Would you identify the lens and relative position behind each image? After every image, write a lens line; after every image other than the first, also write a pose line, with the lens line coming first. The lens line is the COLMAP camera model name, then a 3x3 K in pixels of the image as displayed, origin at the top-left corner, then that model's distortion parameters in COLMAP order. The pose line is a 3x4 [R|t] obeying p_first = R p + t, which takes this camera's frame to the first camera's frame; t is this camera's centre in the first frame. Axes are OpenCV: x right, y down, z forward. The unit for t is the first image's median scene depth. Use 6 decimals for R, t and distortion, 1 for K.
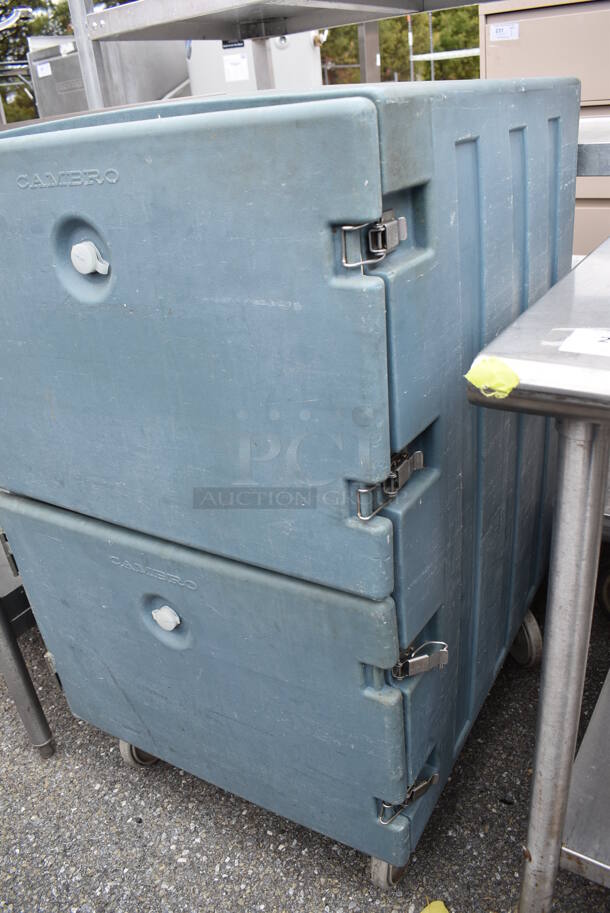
lens RADIAL K [[716.0, 0, 304.7], [0, 716.0, 455.4], [0, 0, 1]] dist [-0.093478, 0.007859]
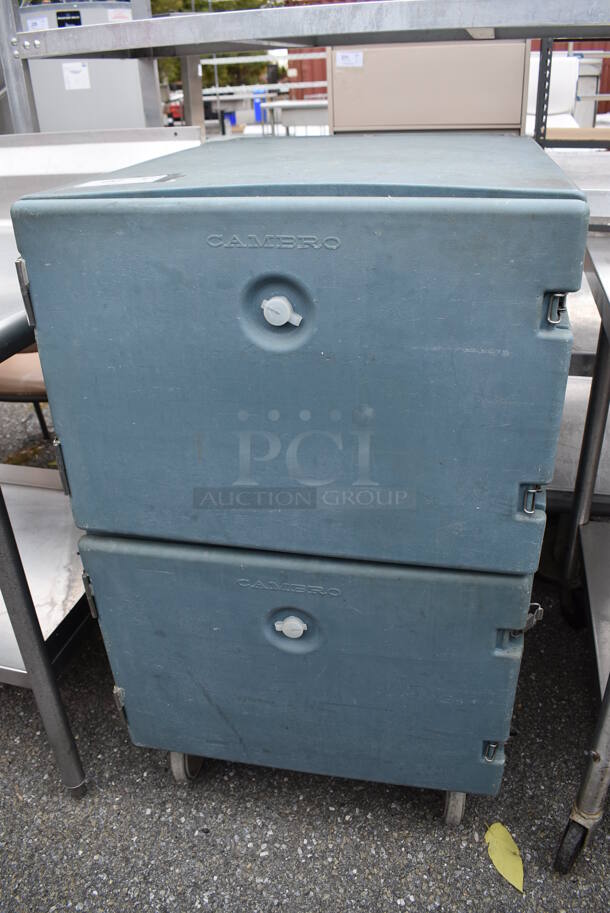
lens RADIAL K [[716.0, 0, 306.3], [0, 716.0, 456.3], [0, 0, 1]] dist [-0.093478, 0.007859]
pose [[0.942698, -0.100177, 0.318254, -0.539255], [0.097268, 0.994943, 0.025061, -0.064774], [-0.319155, 0.007331, 0.947674, -0.059892]]
